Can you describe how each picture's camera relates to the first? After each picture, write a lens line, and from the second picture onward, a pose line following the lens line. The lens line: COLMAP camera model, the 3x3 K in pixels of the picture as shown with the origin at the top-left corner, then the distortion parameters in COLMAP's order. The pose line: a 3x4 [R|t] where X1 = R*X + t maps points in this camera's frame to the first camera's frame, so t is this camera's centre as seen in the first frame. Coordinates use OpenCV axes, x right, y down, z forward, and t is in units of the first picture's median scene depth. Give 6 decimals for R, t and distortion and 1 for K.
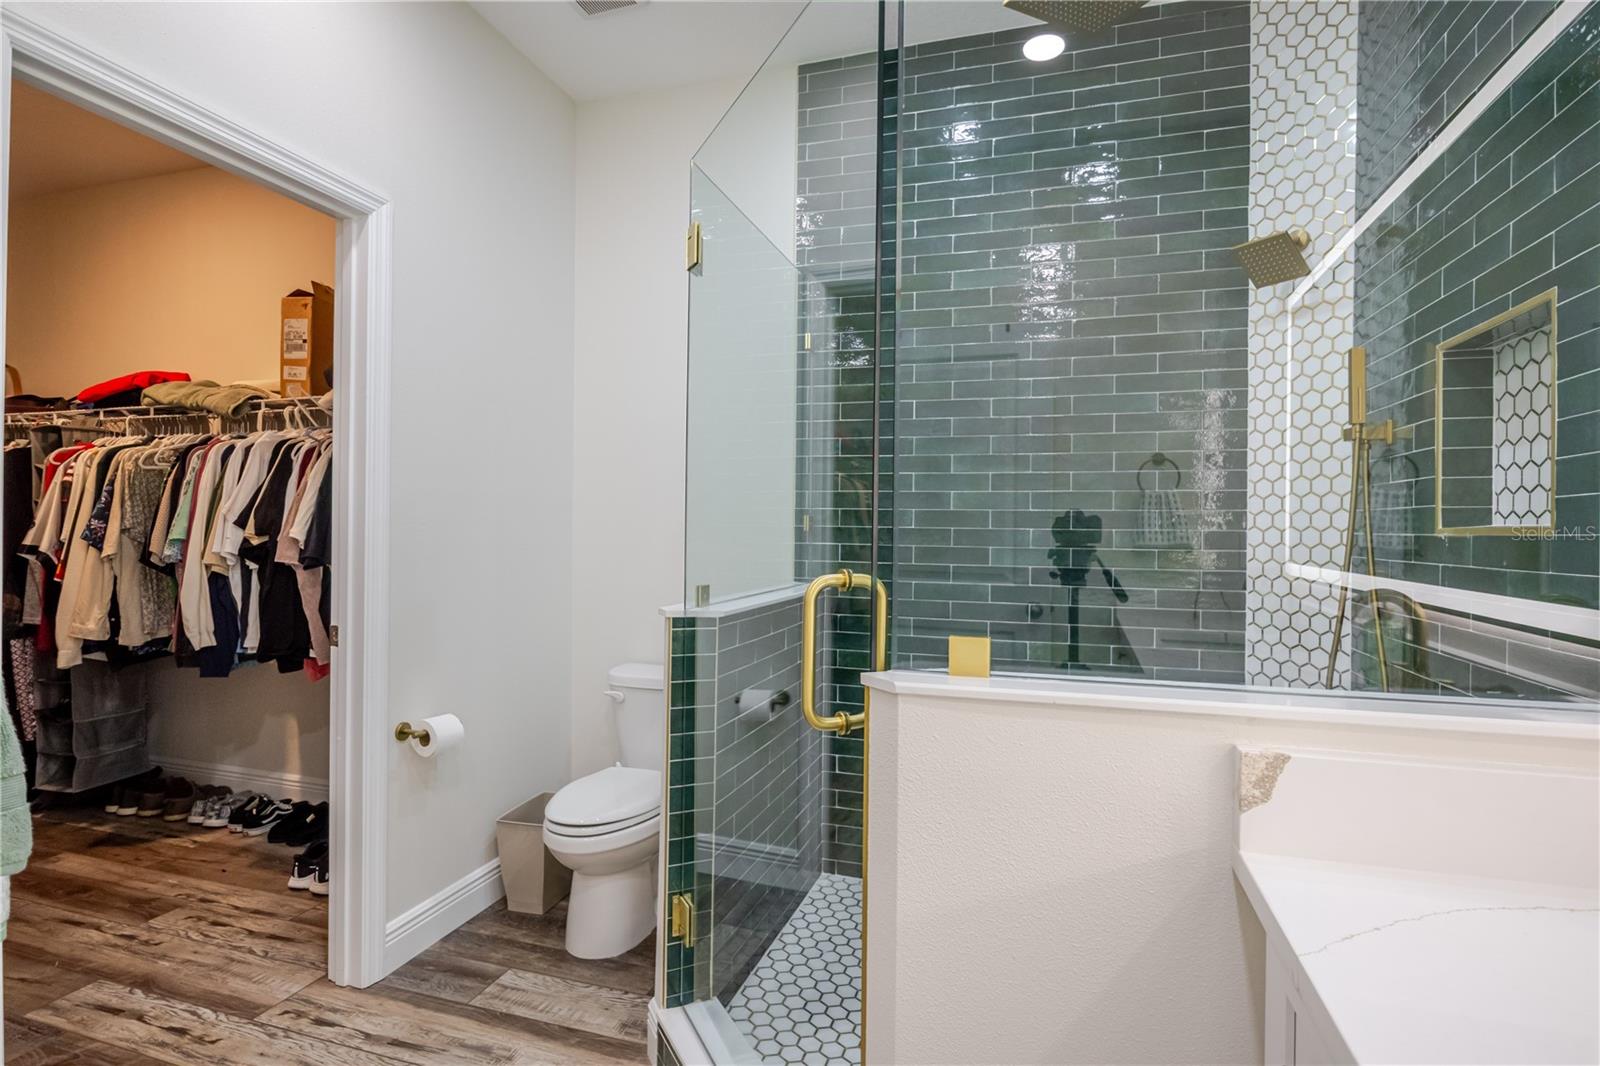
lens RADIAL K [[792.9, 0, 807.0], [0, 792.9, 534.3], [0, 0, 1]] dist [-0.008471, -0.000524]
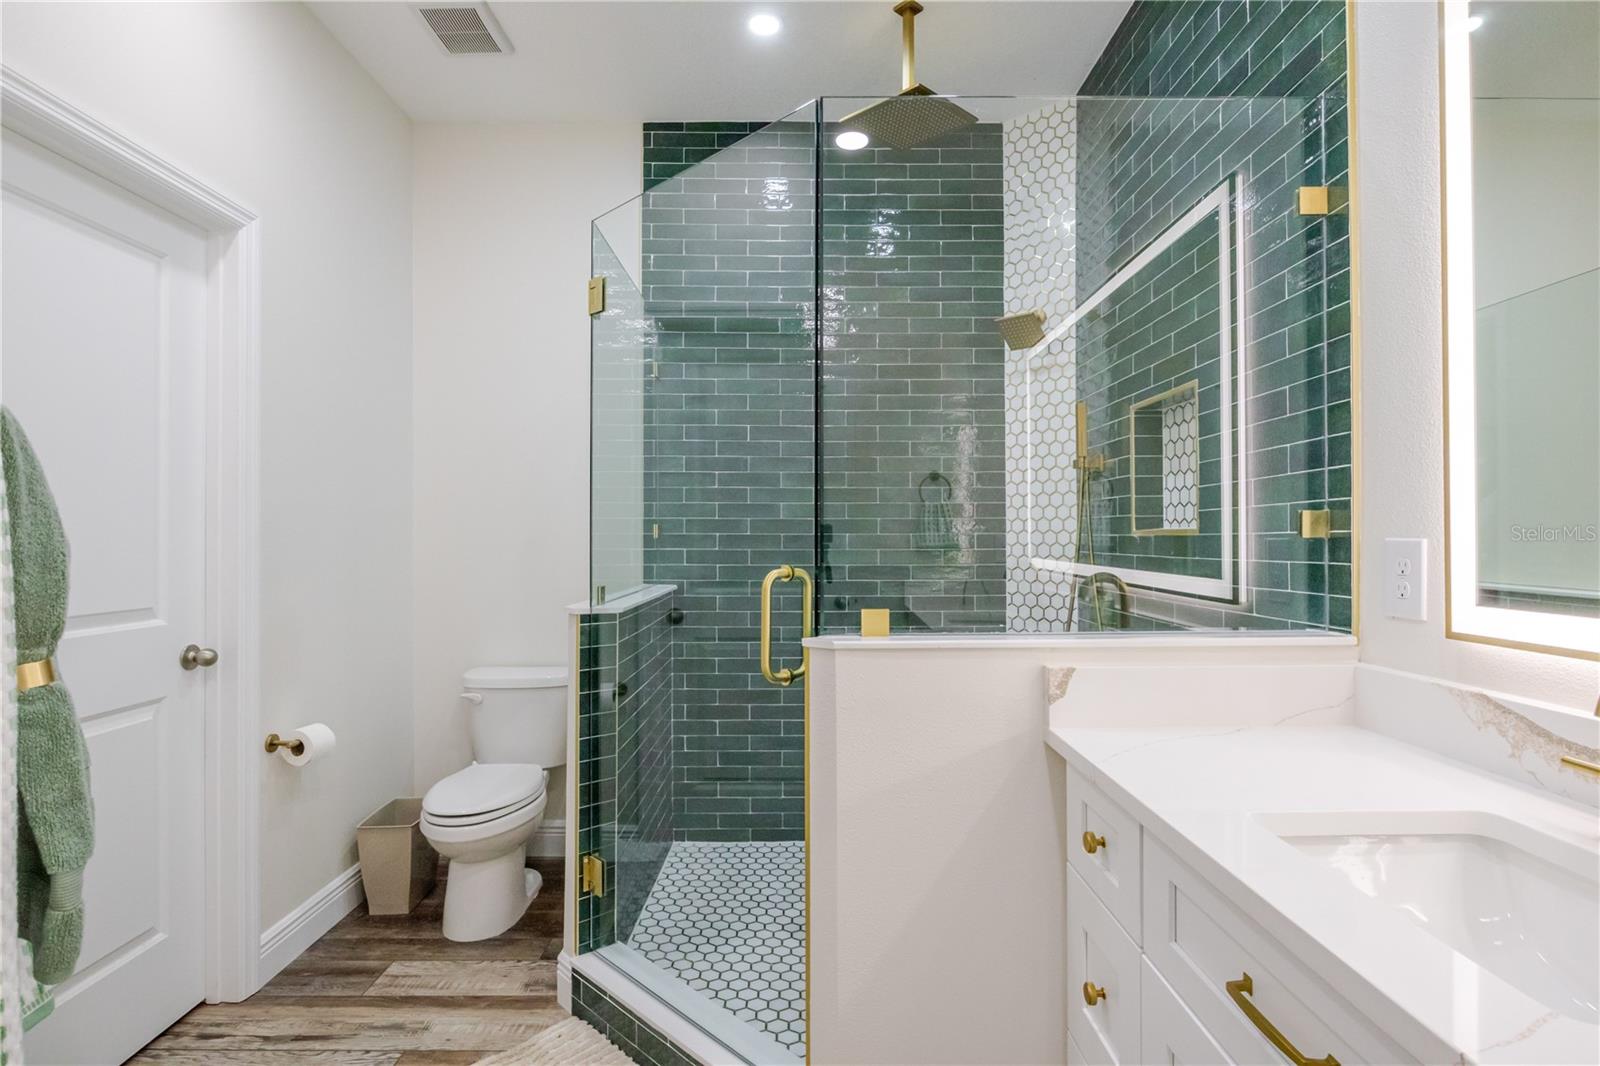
lens RADIAL K [[792.9, 0, 807.8], [0, 792.9, 533.0], [0, 0, 1]] dist [-0.008471, -0.000524]
pose [[0.953246, -0.010791, 0.302003, -0.171961], [0.013417, 0.999888, -0.006622, -0.001295], [-0.301898, 0.010364, 0.953284, -0.172363]]
